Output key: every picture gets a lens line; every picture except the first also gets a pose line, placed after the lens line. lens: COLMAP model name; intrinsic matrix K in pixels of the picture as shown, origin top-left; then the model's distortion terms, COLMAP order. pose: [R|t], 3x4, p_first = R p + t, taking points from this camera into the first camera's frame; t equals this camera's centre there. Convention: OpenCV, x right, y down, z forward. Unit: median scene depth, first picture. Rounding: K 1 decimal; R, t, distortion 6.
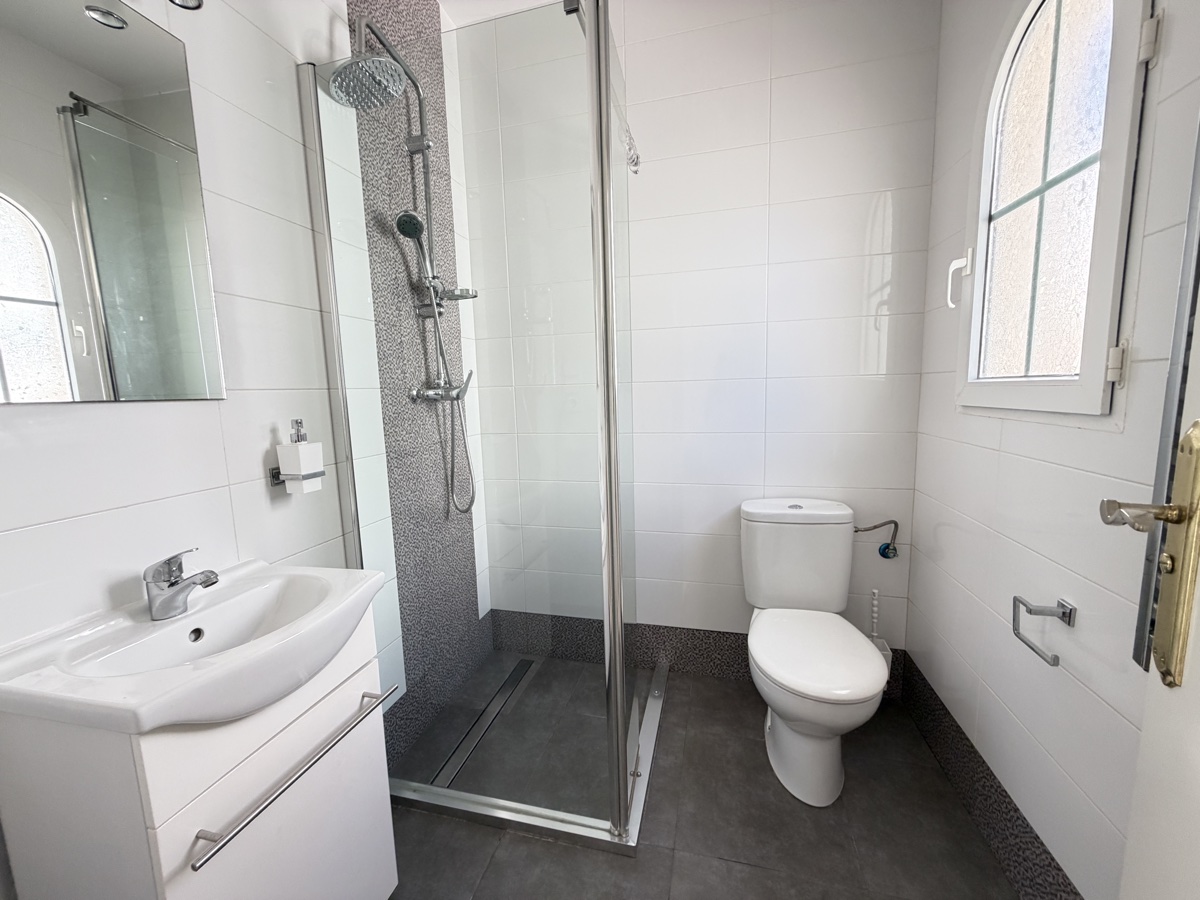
lens RADIAL K [[479.2, 0, 601.8], [0, 479.2, 453.2], [0, 0, 1]] dist [0.001375, -0.000097]
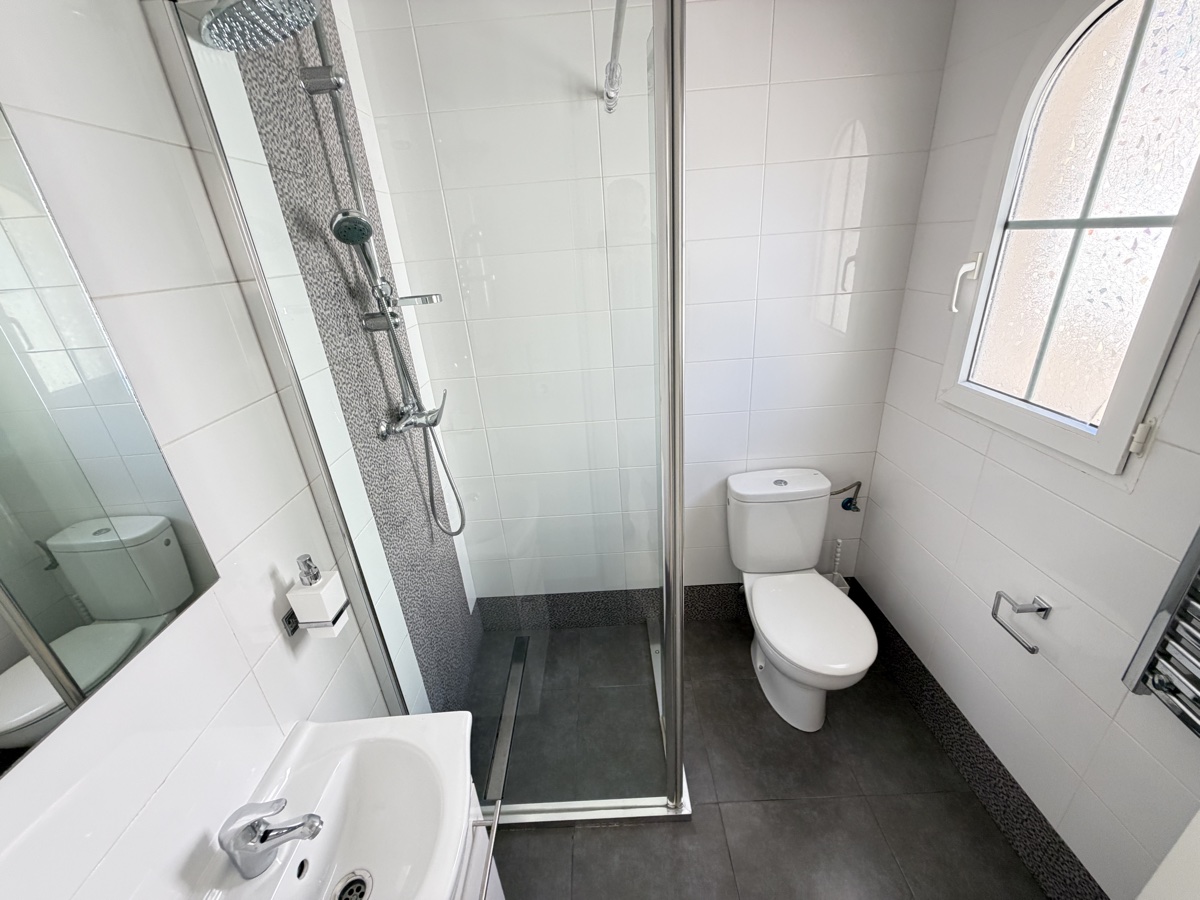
lens RADIAL K [[479.2, 0, 599.1], [0, 479.2, 450.8], [0, 0, 1]] dist [0.001375, -0.000097]
pose [[0.966787, -0.136079, 0.216344, -0.245221], [0.073243, 0.958485, 0.275576, -0.332255], [-0.244863, -0.250578, 0.936618, 0.143488]]
